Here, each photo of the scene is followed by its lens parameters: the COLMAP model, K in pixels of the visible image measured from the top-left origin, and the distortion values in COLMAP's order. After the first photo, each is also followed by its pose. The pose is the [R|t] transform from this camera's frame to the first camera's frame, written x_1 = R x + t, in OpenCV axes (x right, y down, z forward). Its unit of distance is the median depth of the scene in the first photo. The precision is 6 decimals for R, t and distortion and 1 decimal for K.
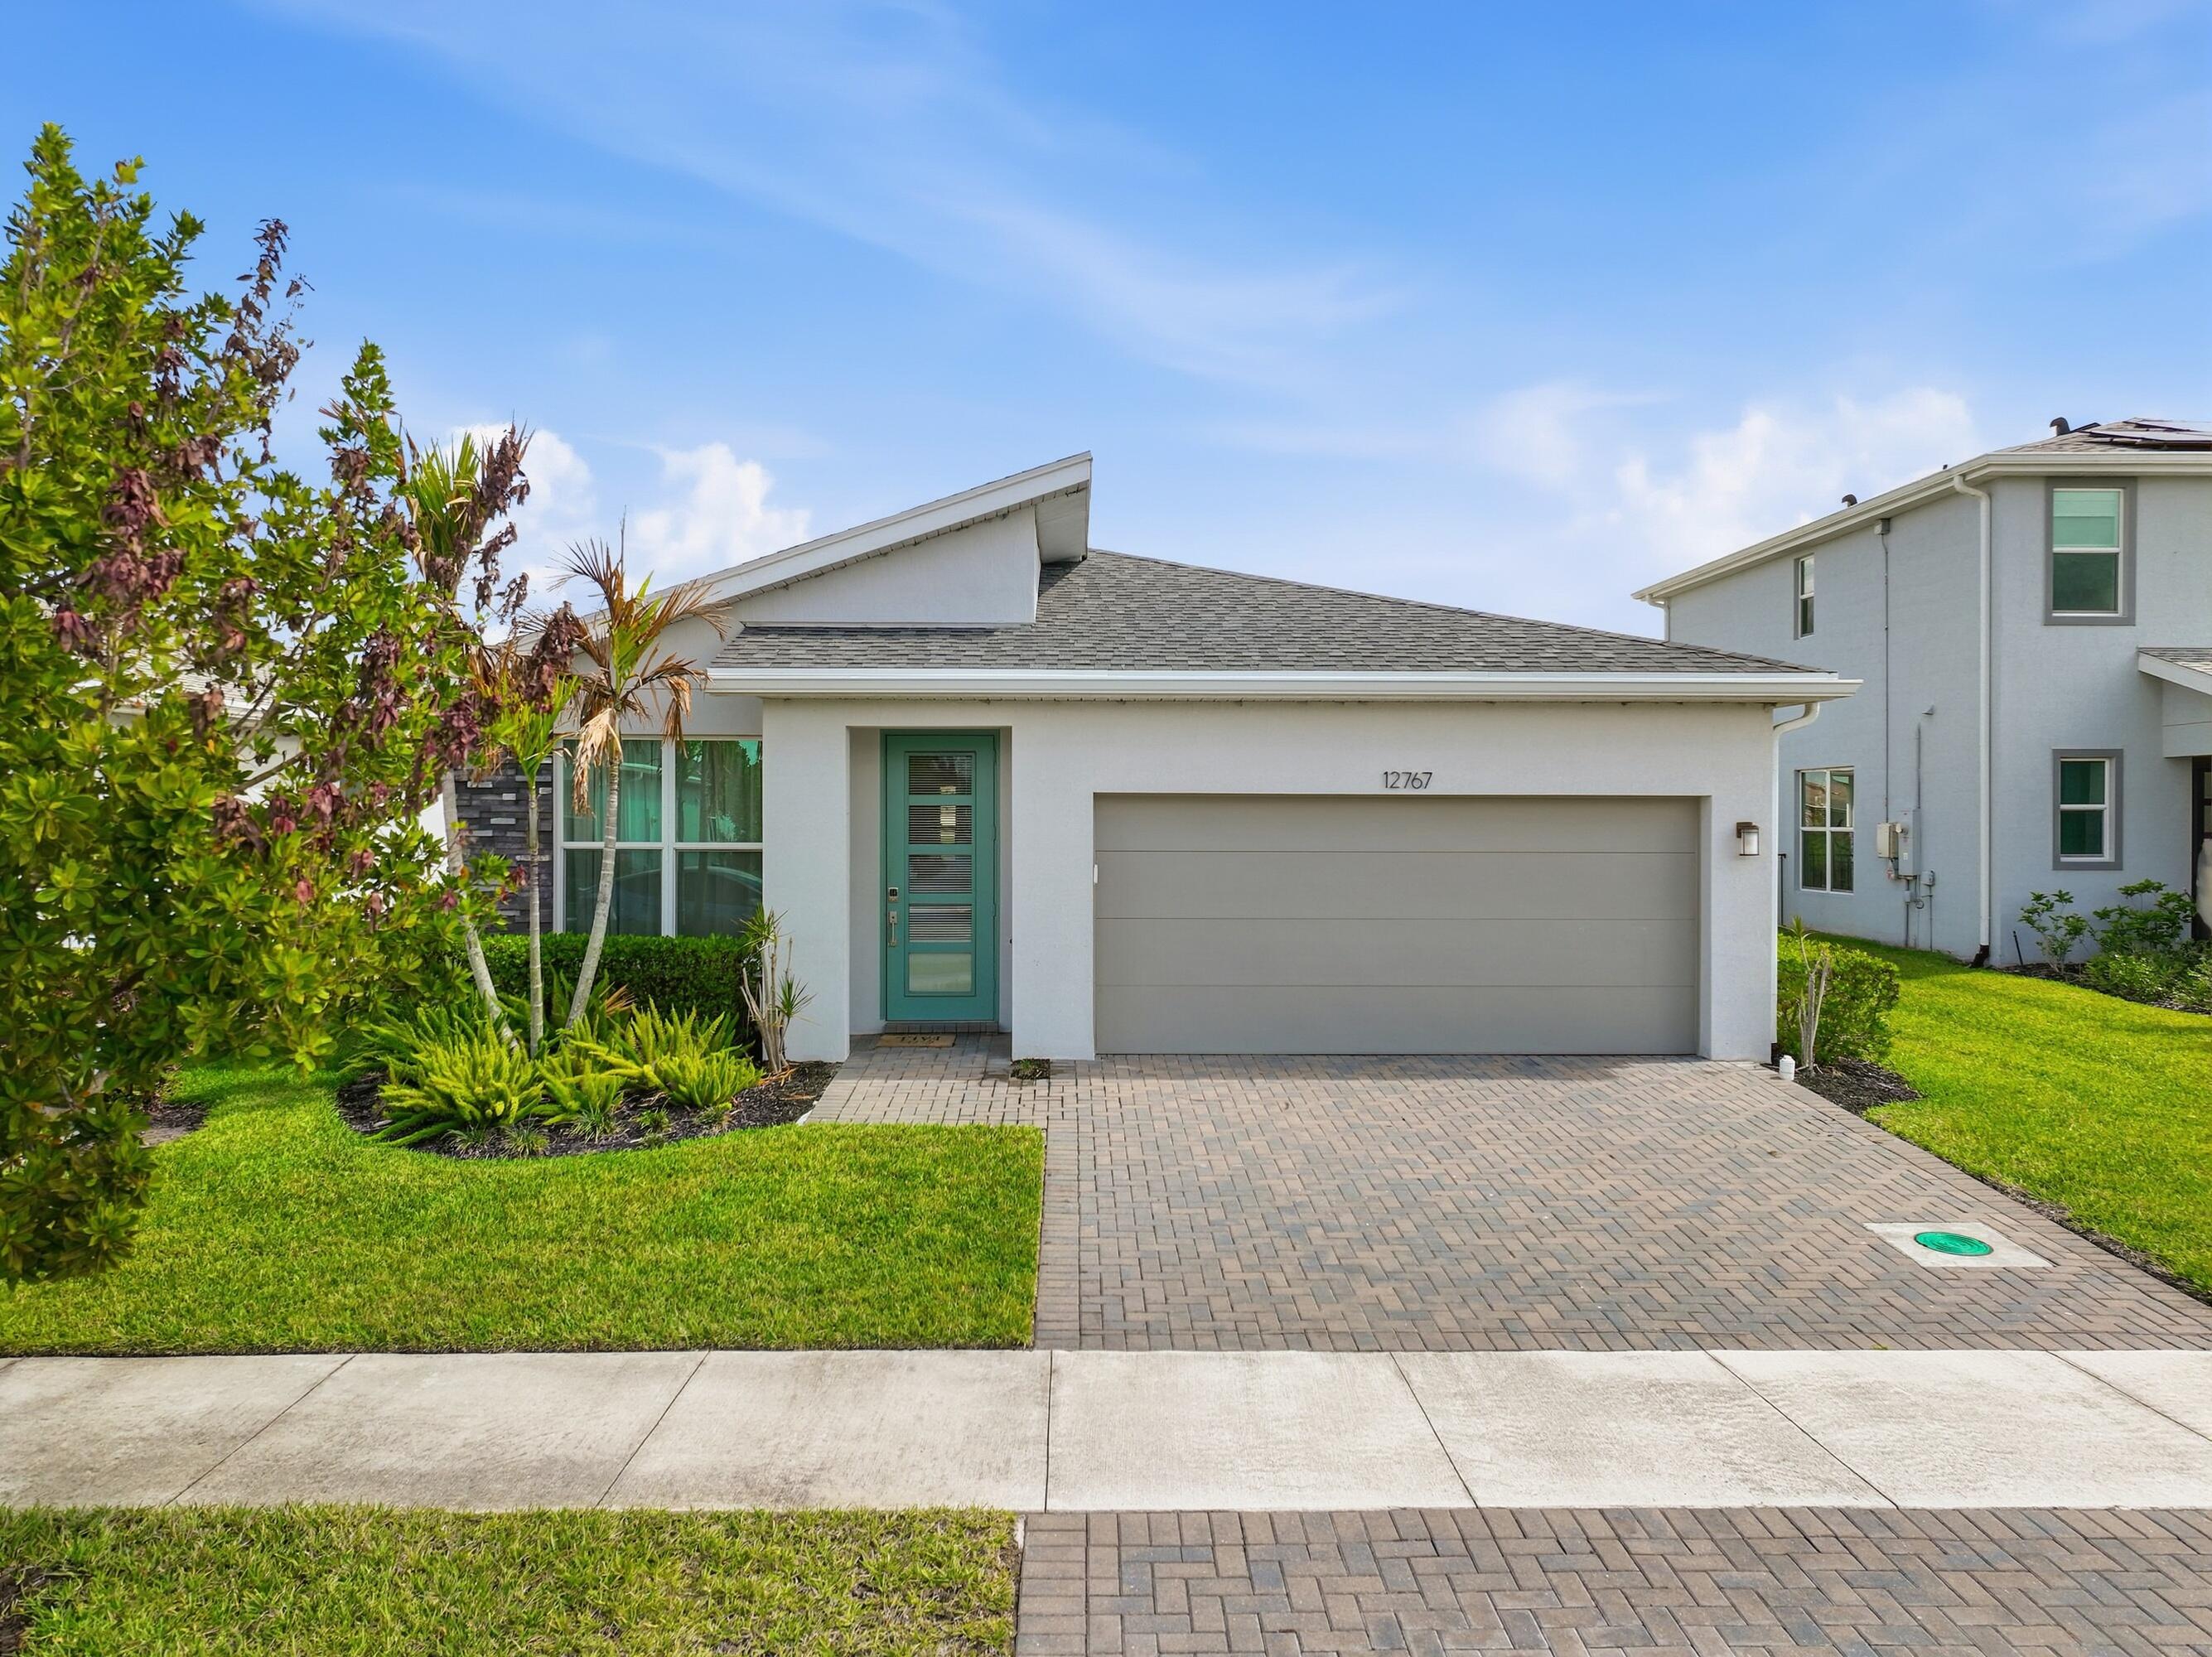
lens RADIAL K [[1554.7, 0, 1107.9], [0, 1554.7, 829.4], [0, 0, 1]] dist [0.005179, 0.004987]
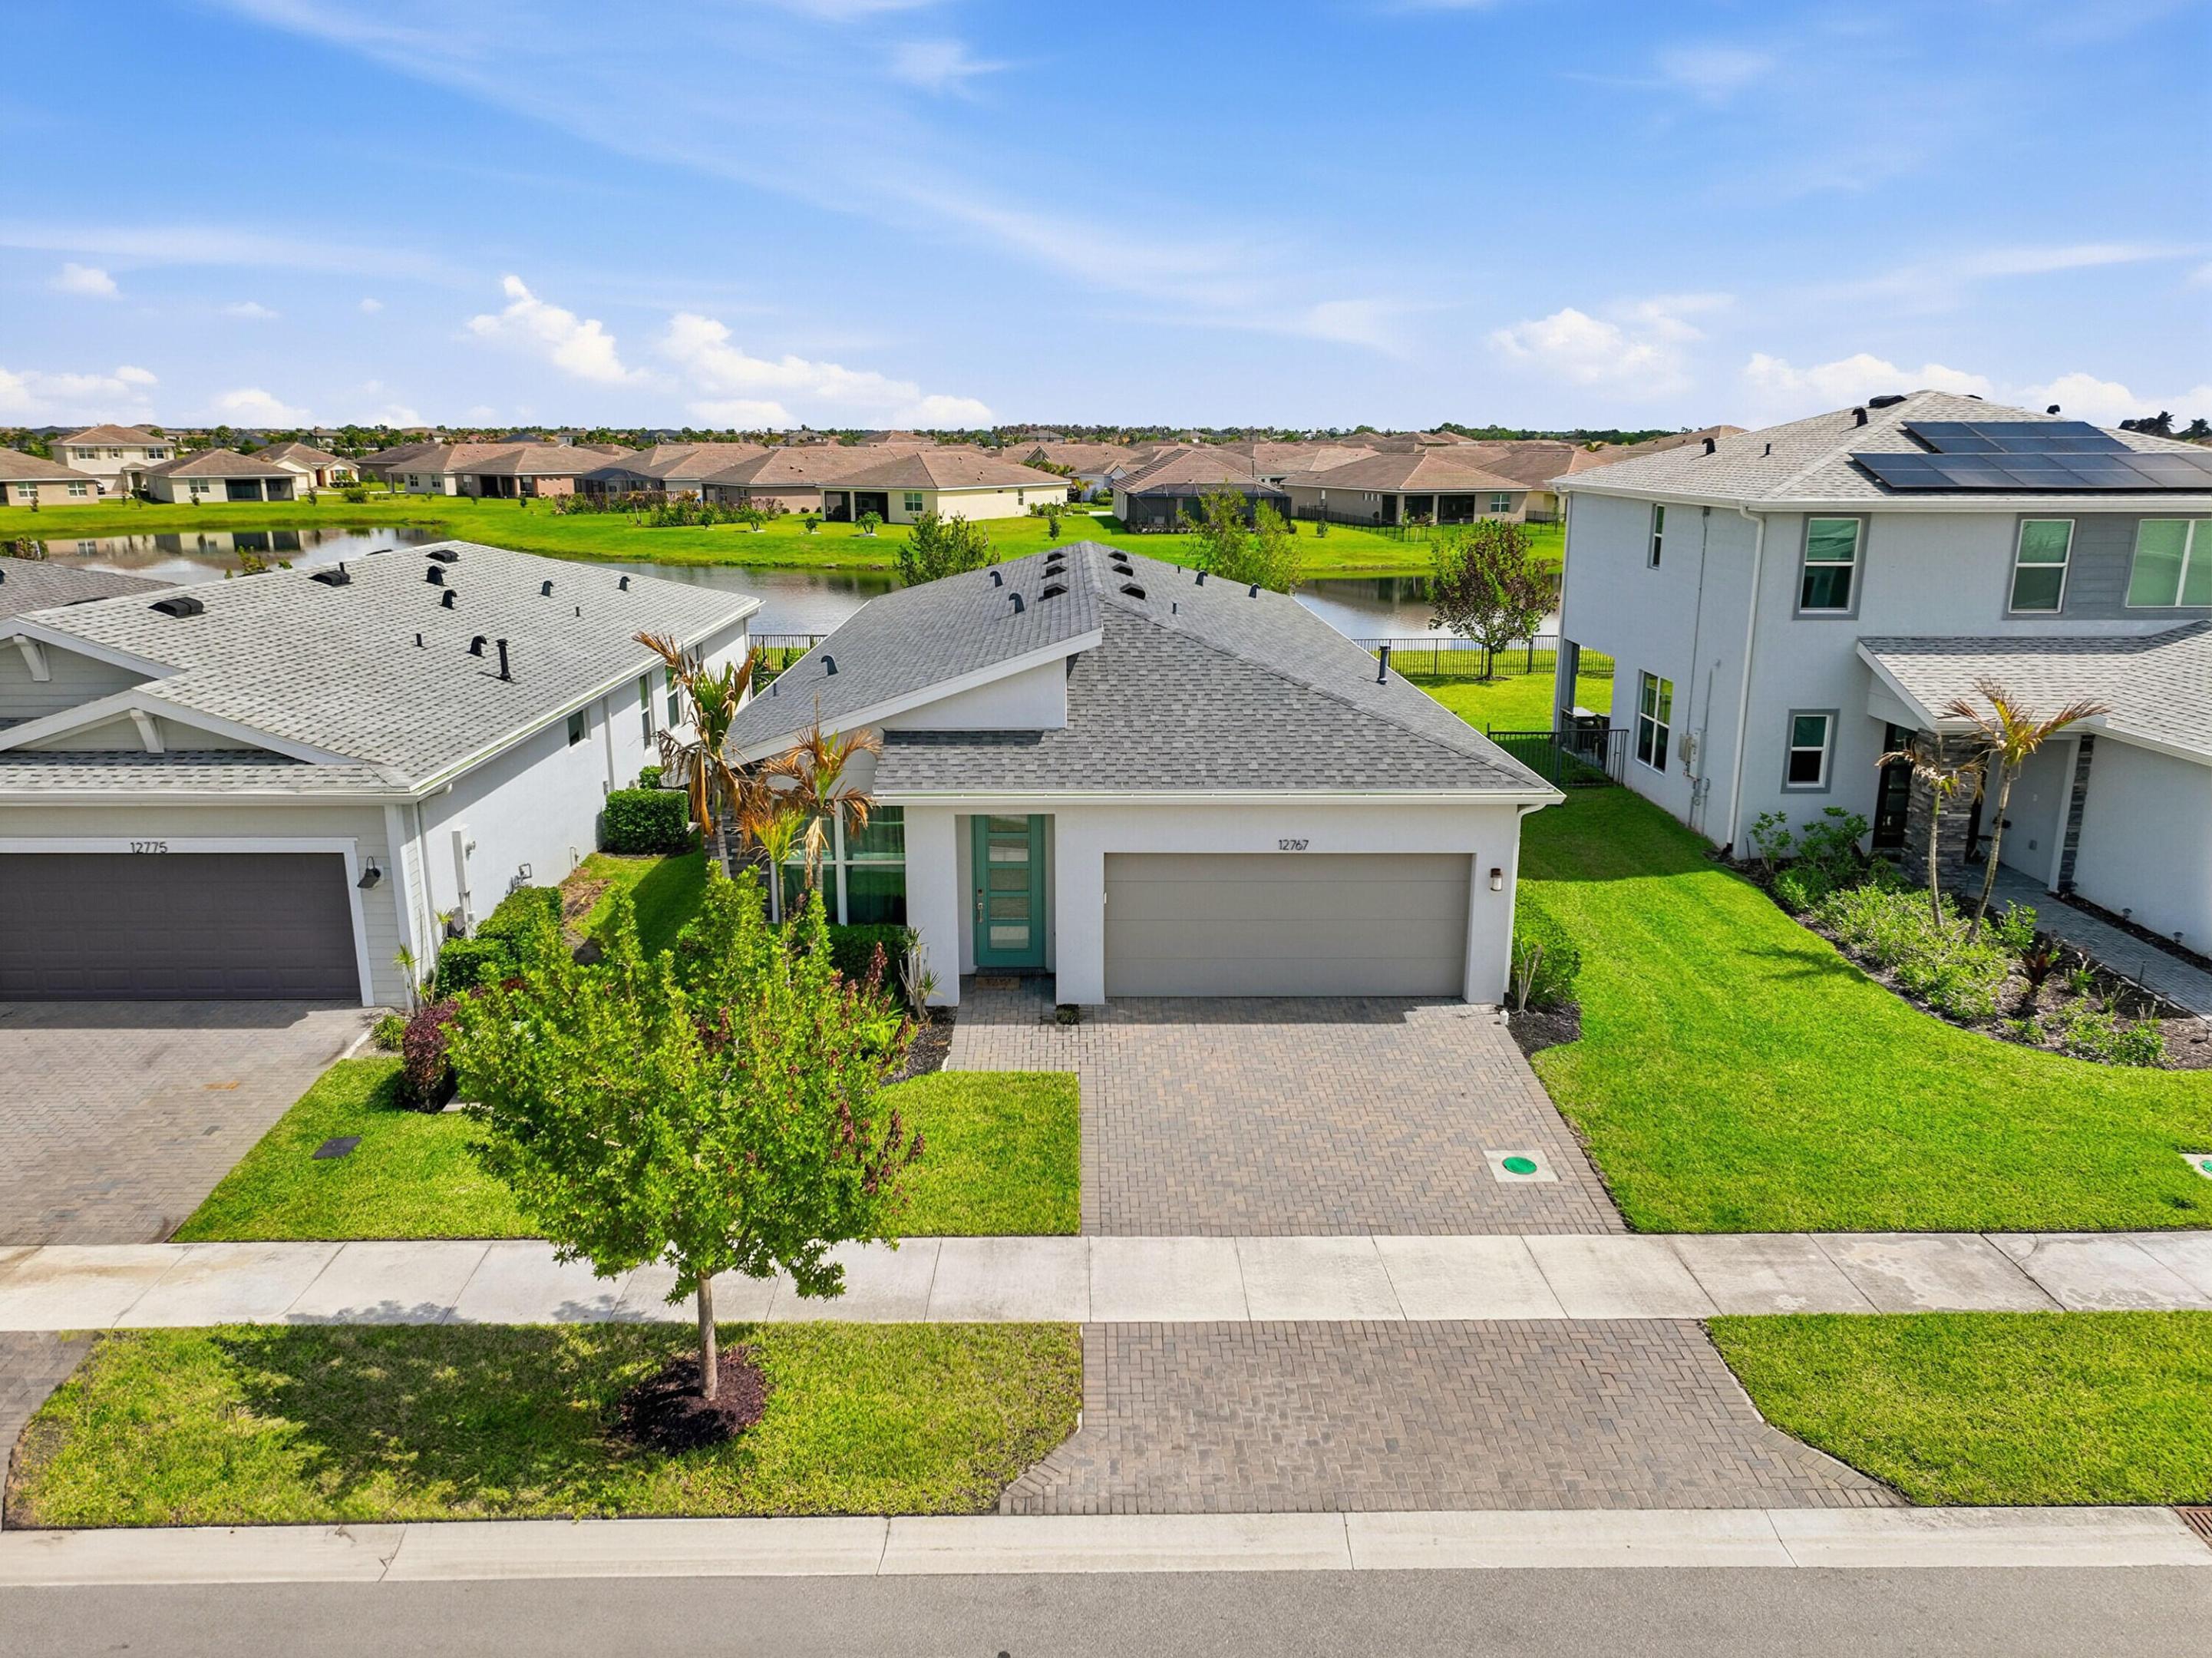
lens RADIAL K [[1554.7, 0, 1106.9], [0, 1554.7, 829.8], [0, 0, 1]] dist [0.005179, 0.004987]
pose [[0.999996, 0.002235, -0.001742, -0.004720], [-0.001755, 0.971181, 0.238337, -0.609938], [0.002225, -0.238333, 0.971181, -0.836805]]
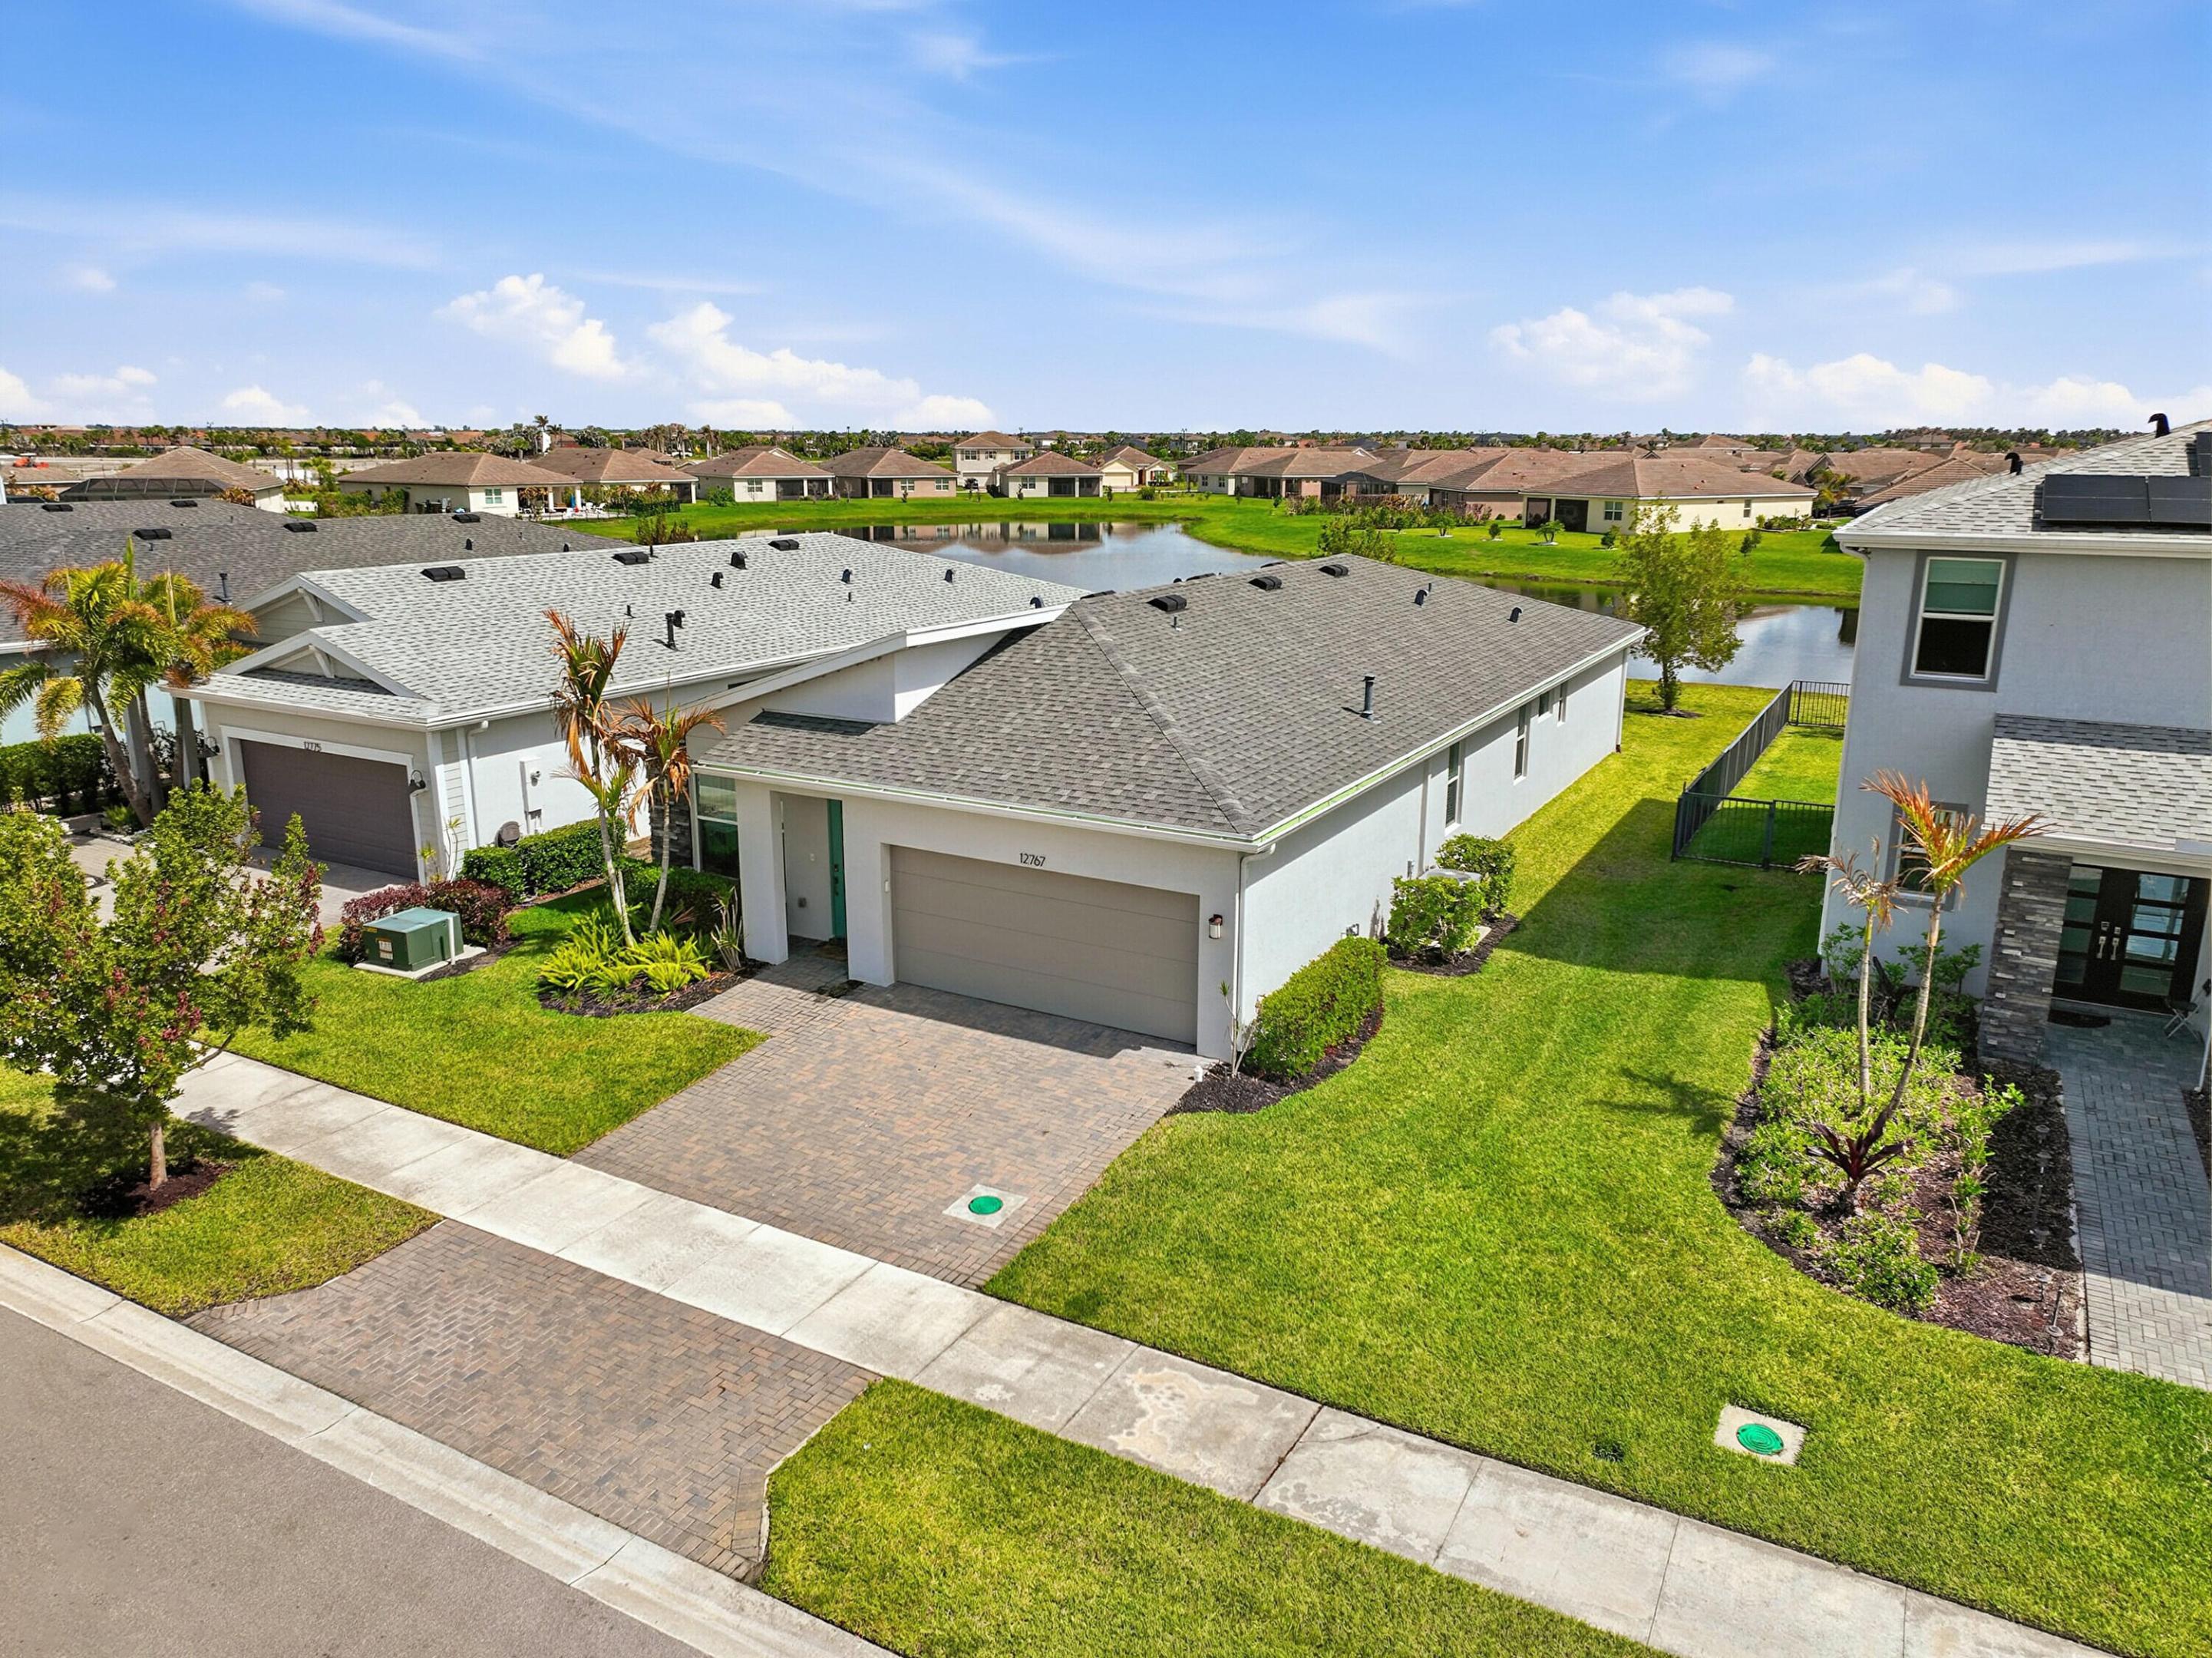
lens RADIAL K [[1554.7, 0, 1104.8], [0, 1554.7, 828.6], [0, 0, 1]] dist [0.005179, 0.004987]
pose [[0.859917, 0.128223, -0.494066, 1.477797], [-0.008203, 0.971280, 0.237797, -0.630897], [0.510367, -0.200433, 0.836273, -0.461803]]
